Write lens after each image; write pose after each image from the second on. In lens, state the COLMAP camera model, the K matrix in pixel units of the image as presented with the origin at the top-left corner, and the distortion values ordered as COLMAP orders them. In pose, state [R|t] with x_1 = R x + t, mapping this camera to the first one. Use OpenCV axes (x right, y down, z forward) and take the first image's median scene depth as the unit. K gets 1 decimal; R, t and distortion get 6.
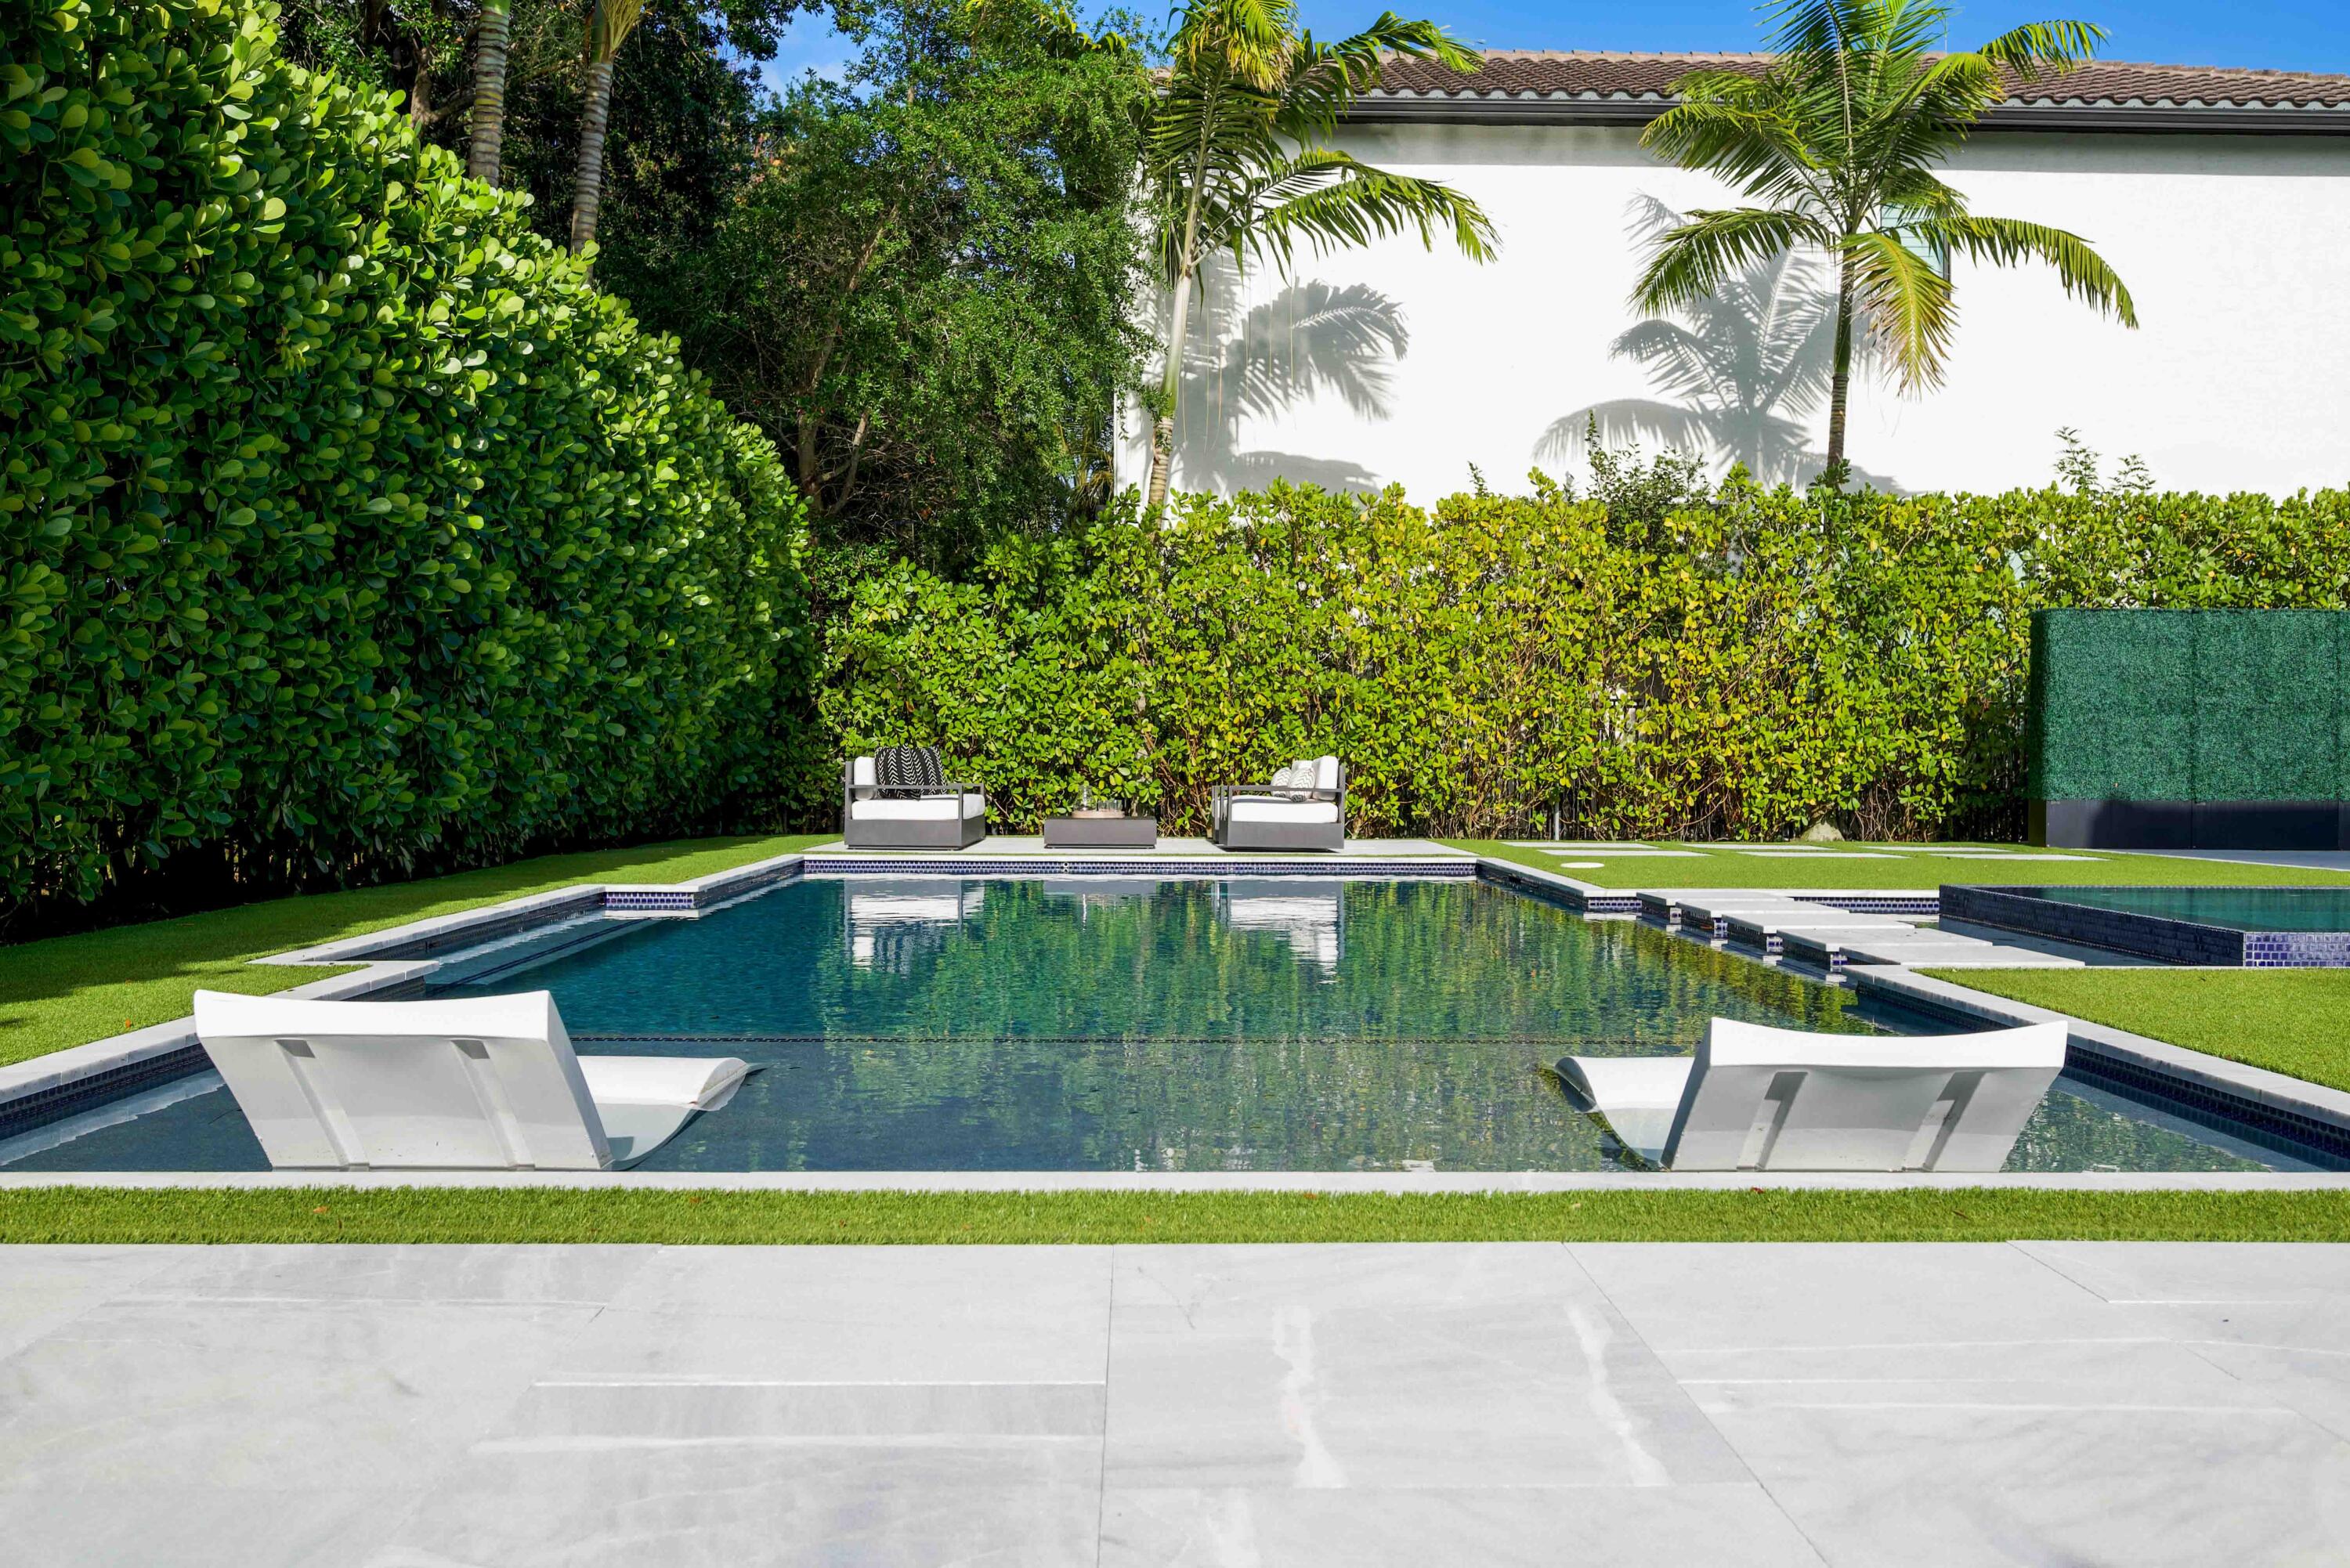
lens RADIAL K [[2067.1, 0, 1175.0], [0, 2067.1, 784.0], [0, 0, 1]] dist [-0.008189, 0.001836]
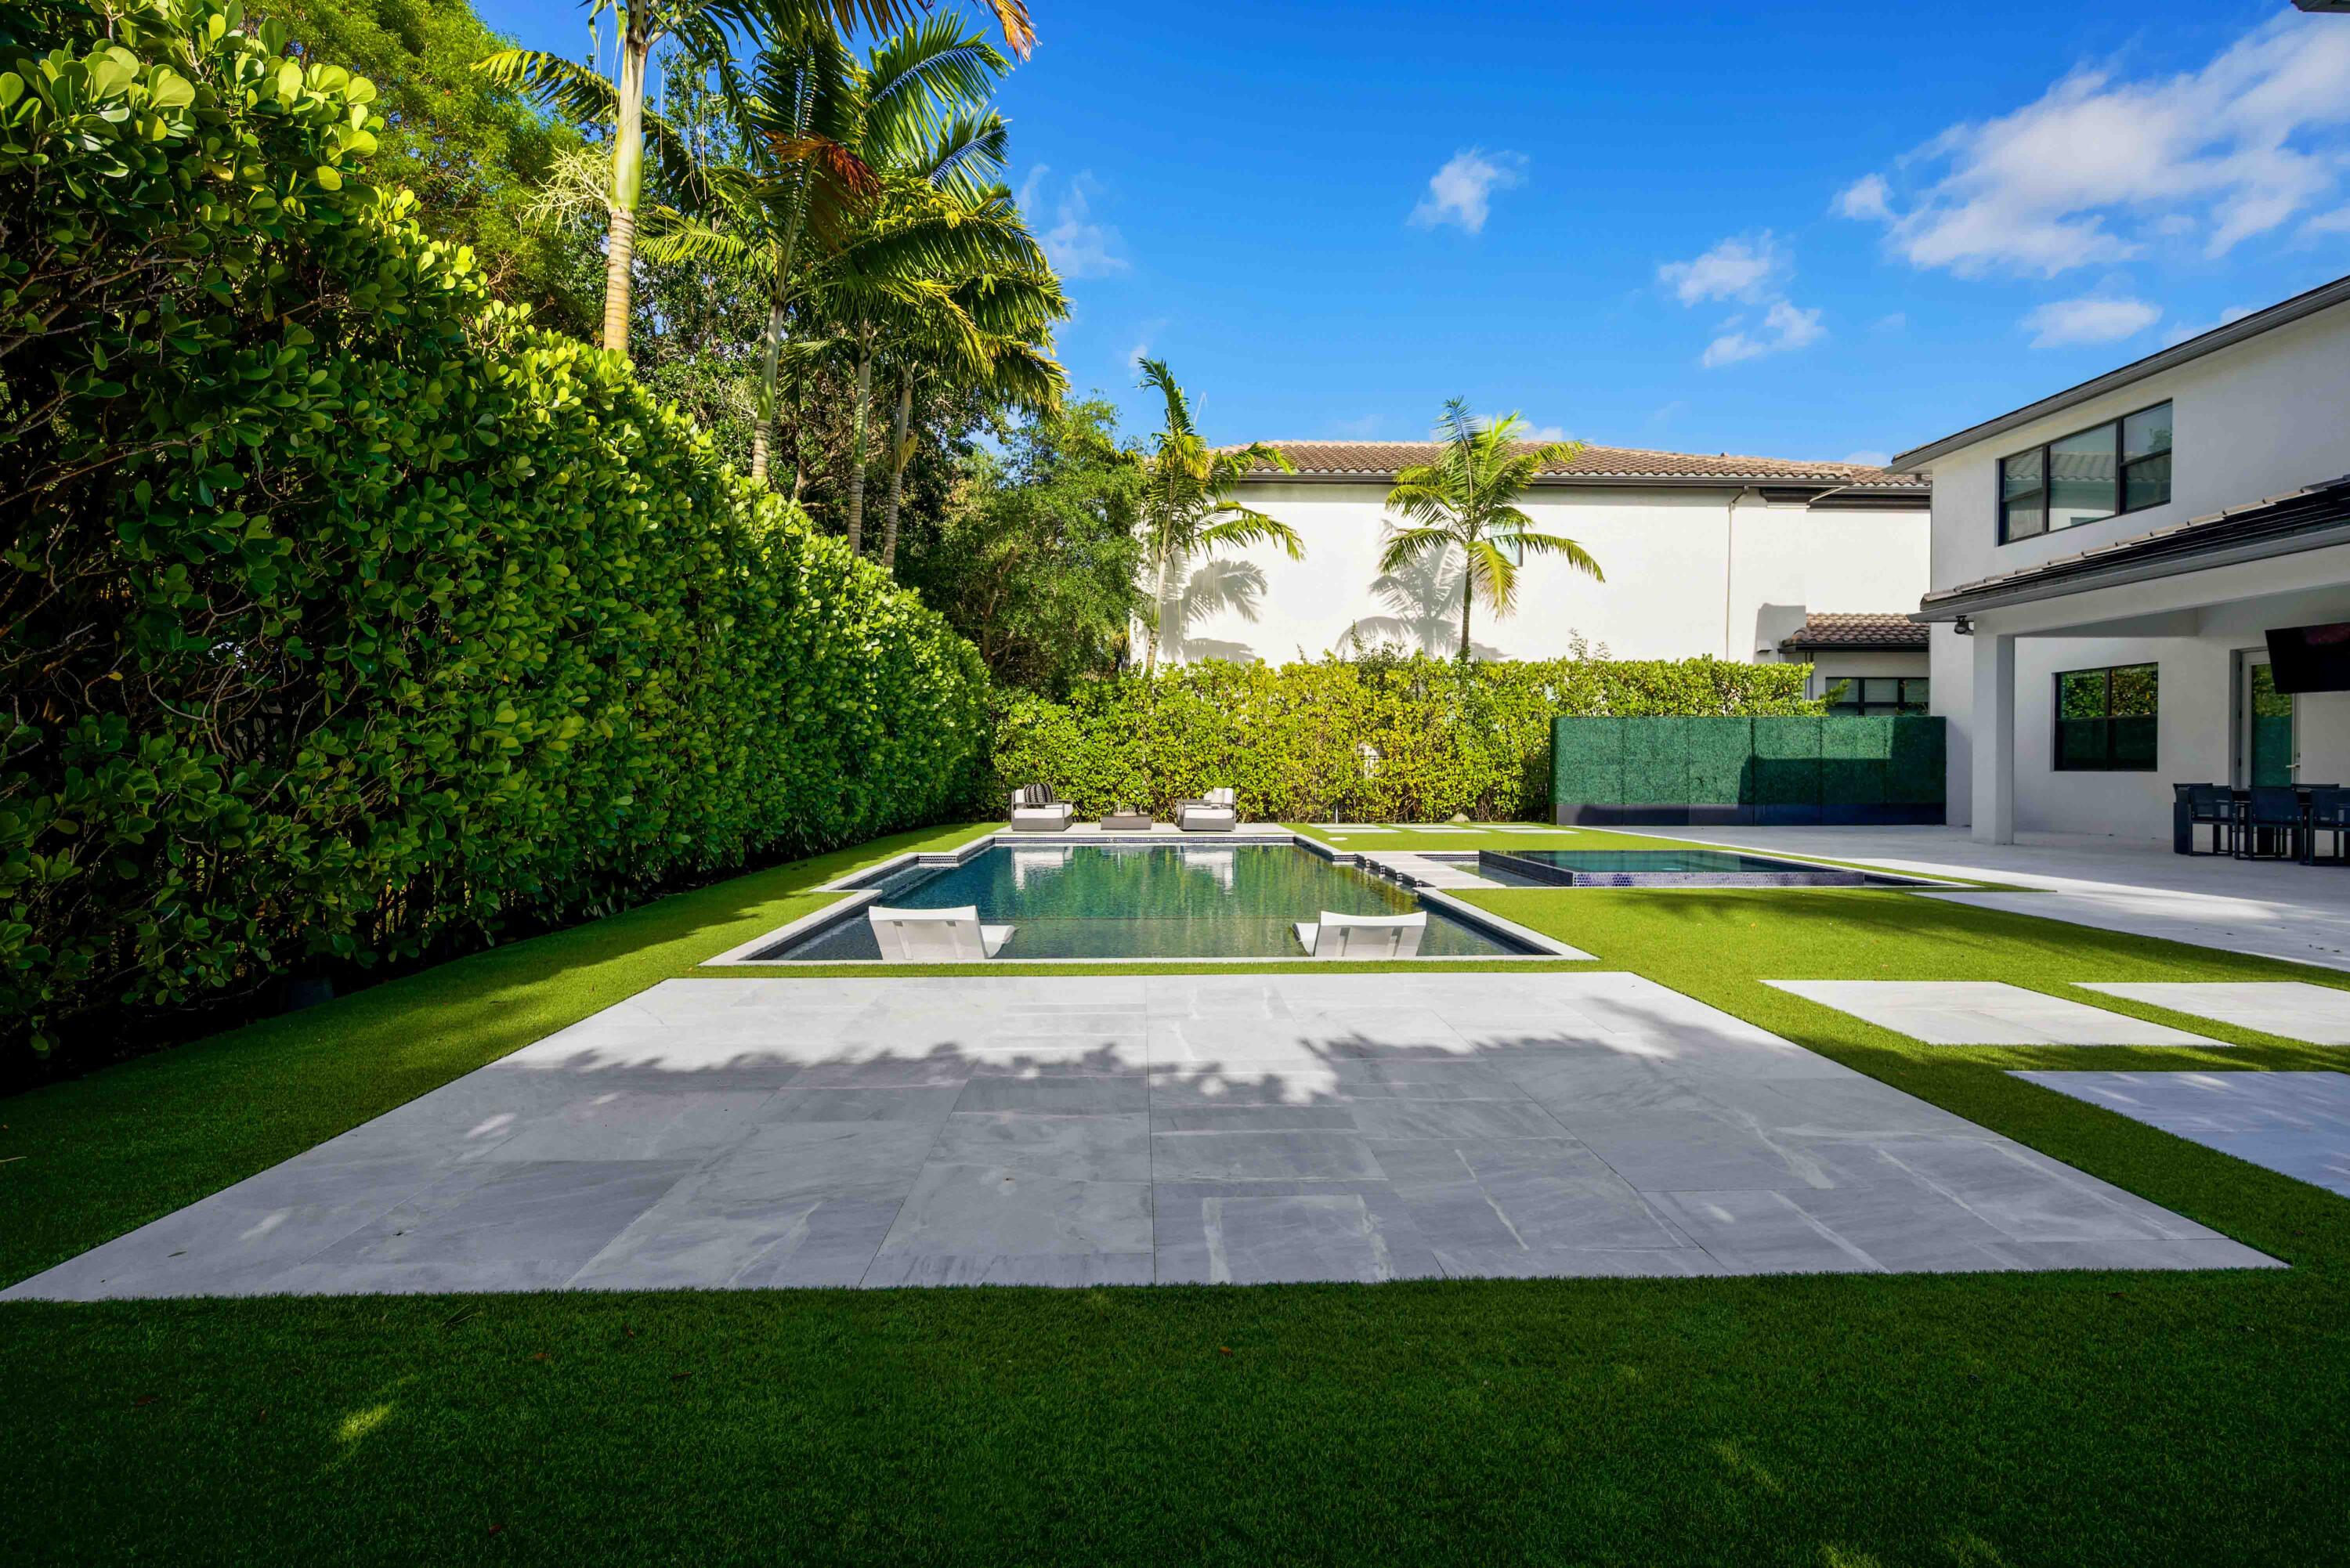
lens RADIAL K [[1088.0, 0, 1167.1], [0, 1088.0, 779.6], [0, 0, 1]] dist [0.000024, -0.000097]
pose [[0.999950, -0.006291, 0.007746, -0.000921], [0.006294, 0.999980, -0.000293, -0.018679], [-0.007744, 0.000342, 0.999970, -0.140257]]
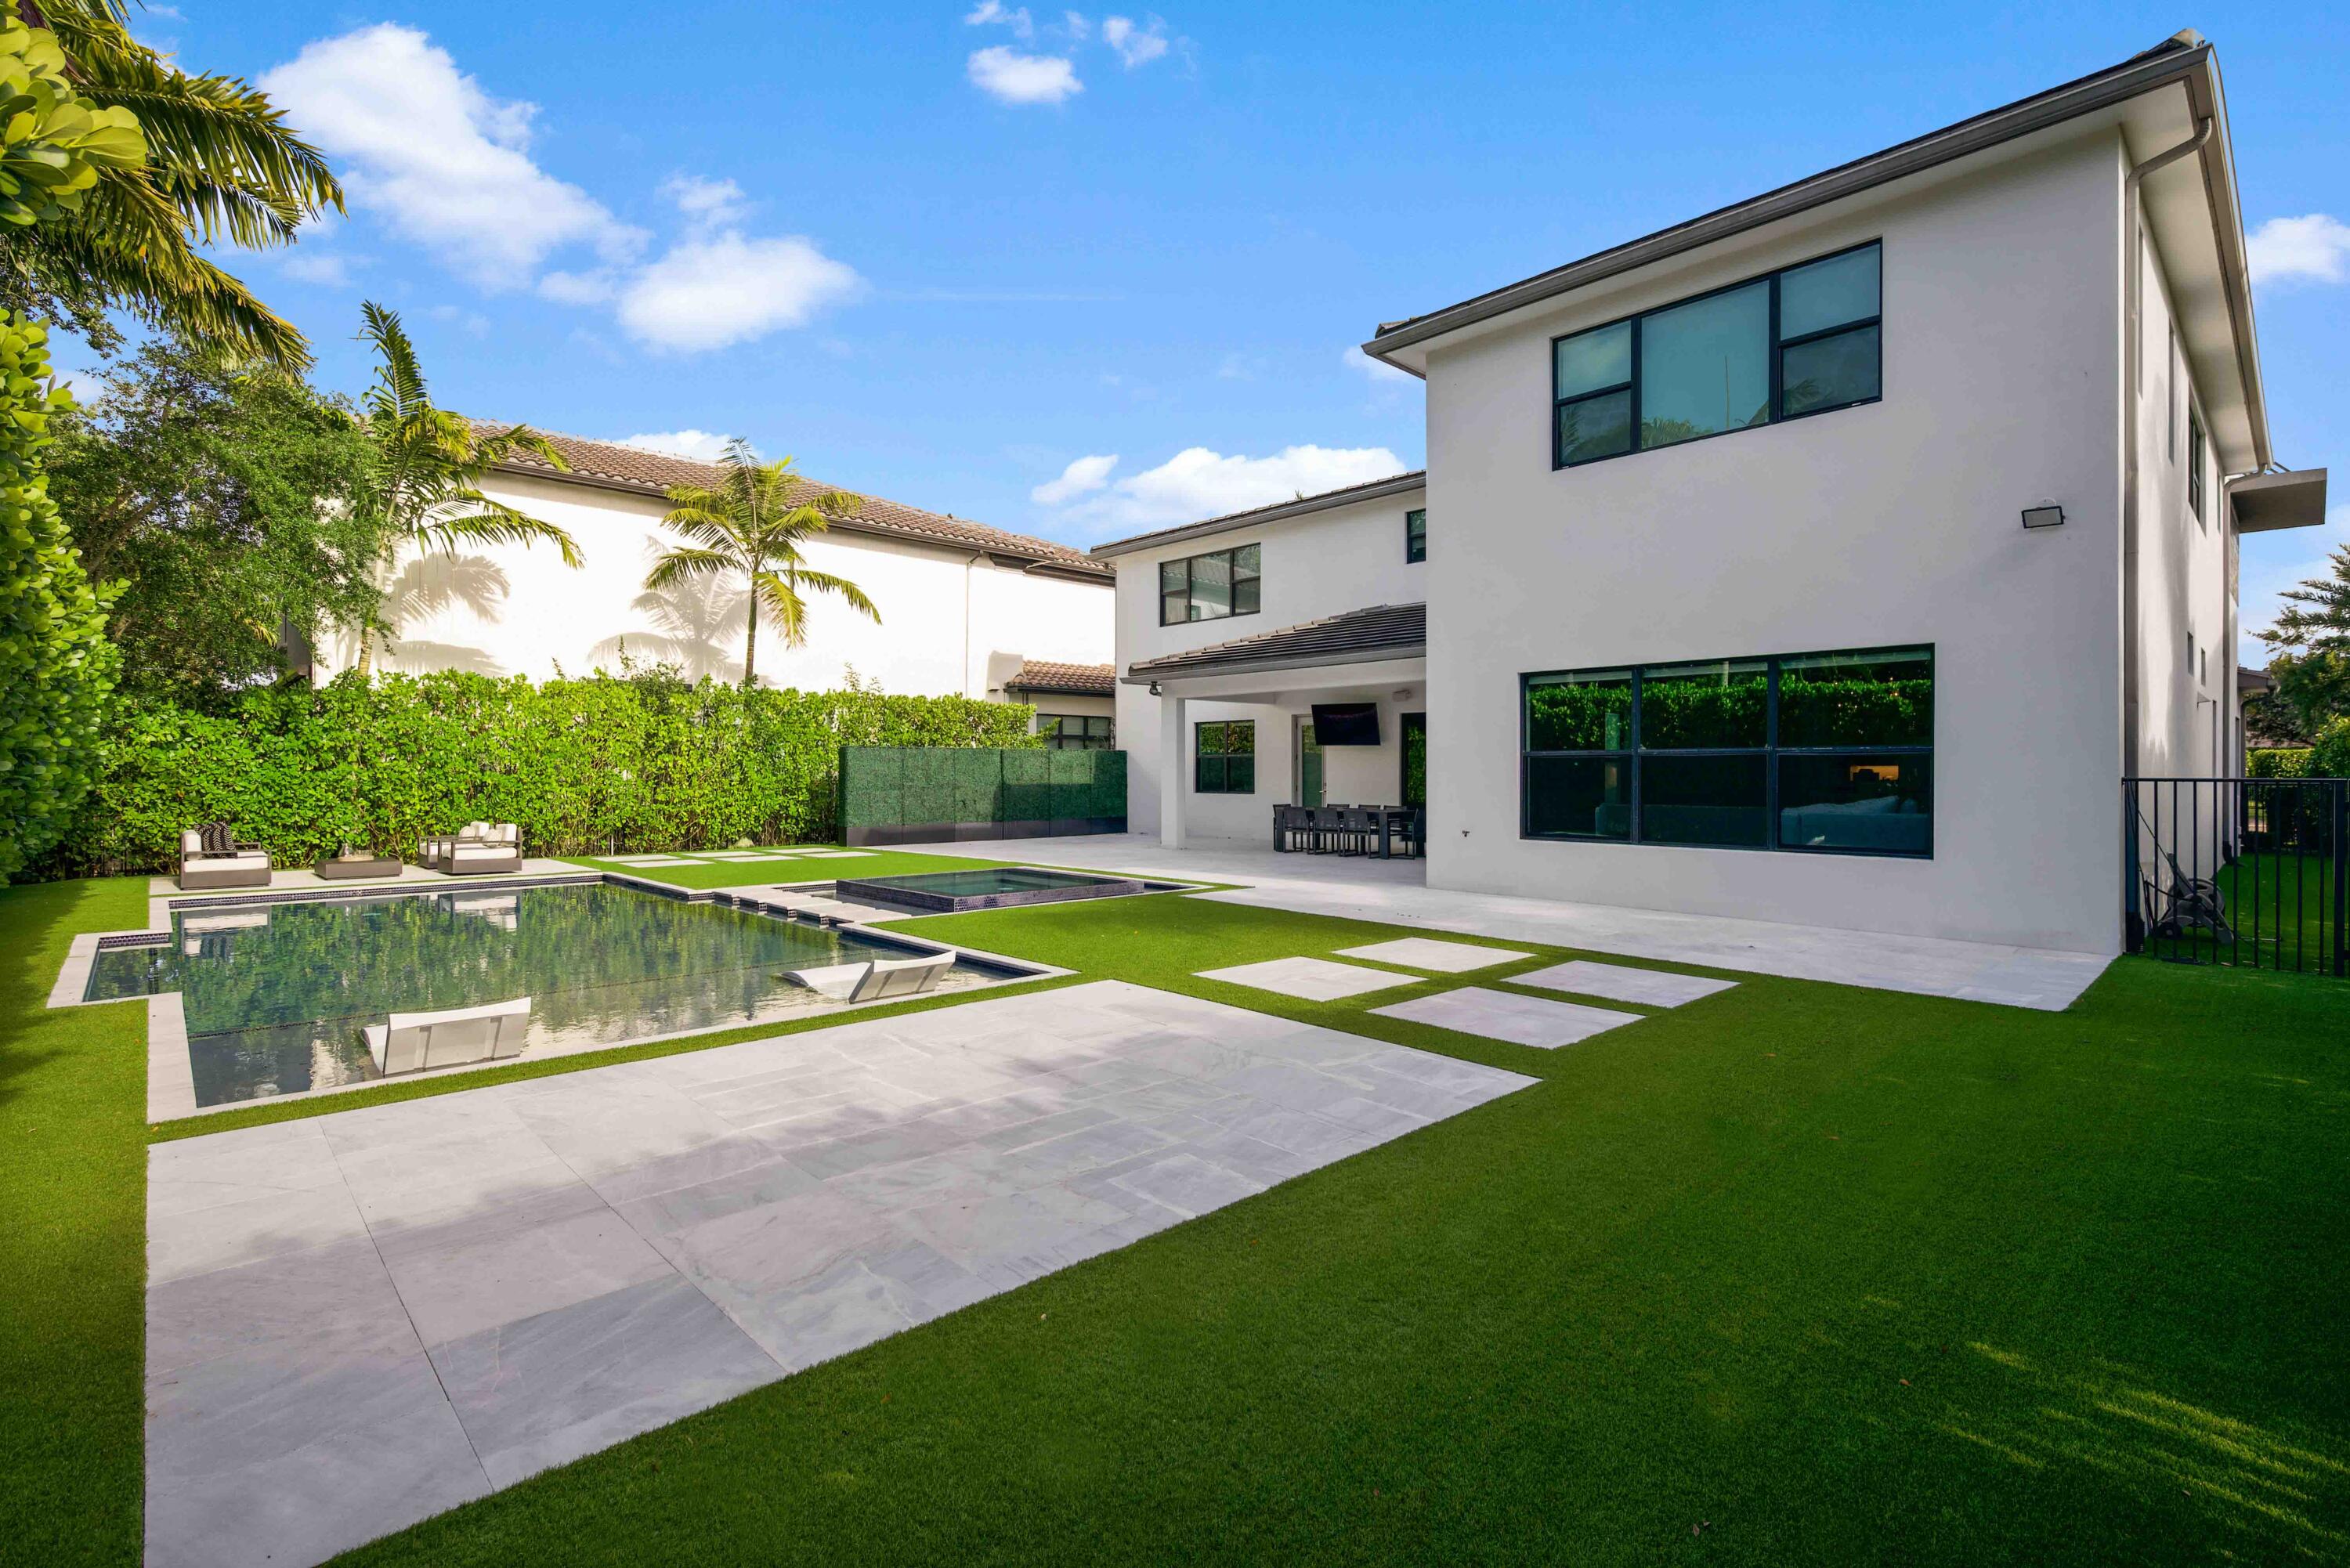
lens RADIAL K [[1088.0, 0, 1167.1], [0, 1088.0, 779.6], [0, 0, 1]] dist [0.000024, -0.000097]
pose [[0.745301, -0.011551, 0.666628, -0.123088], [0.014402, 0.999896, 0.001223, -0.039351], [-0.666572, 0.008689, 0.745390, -0.158428]]
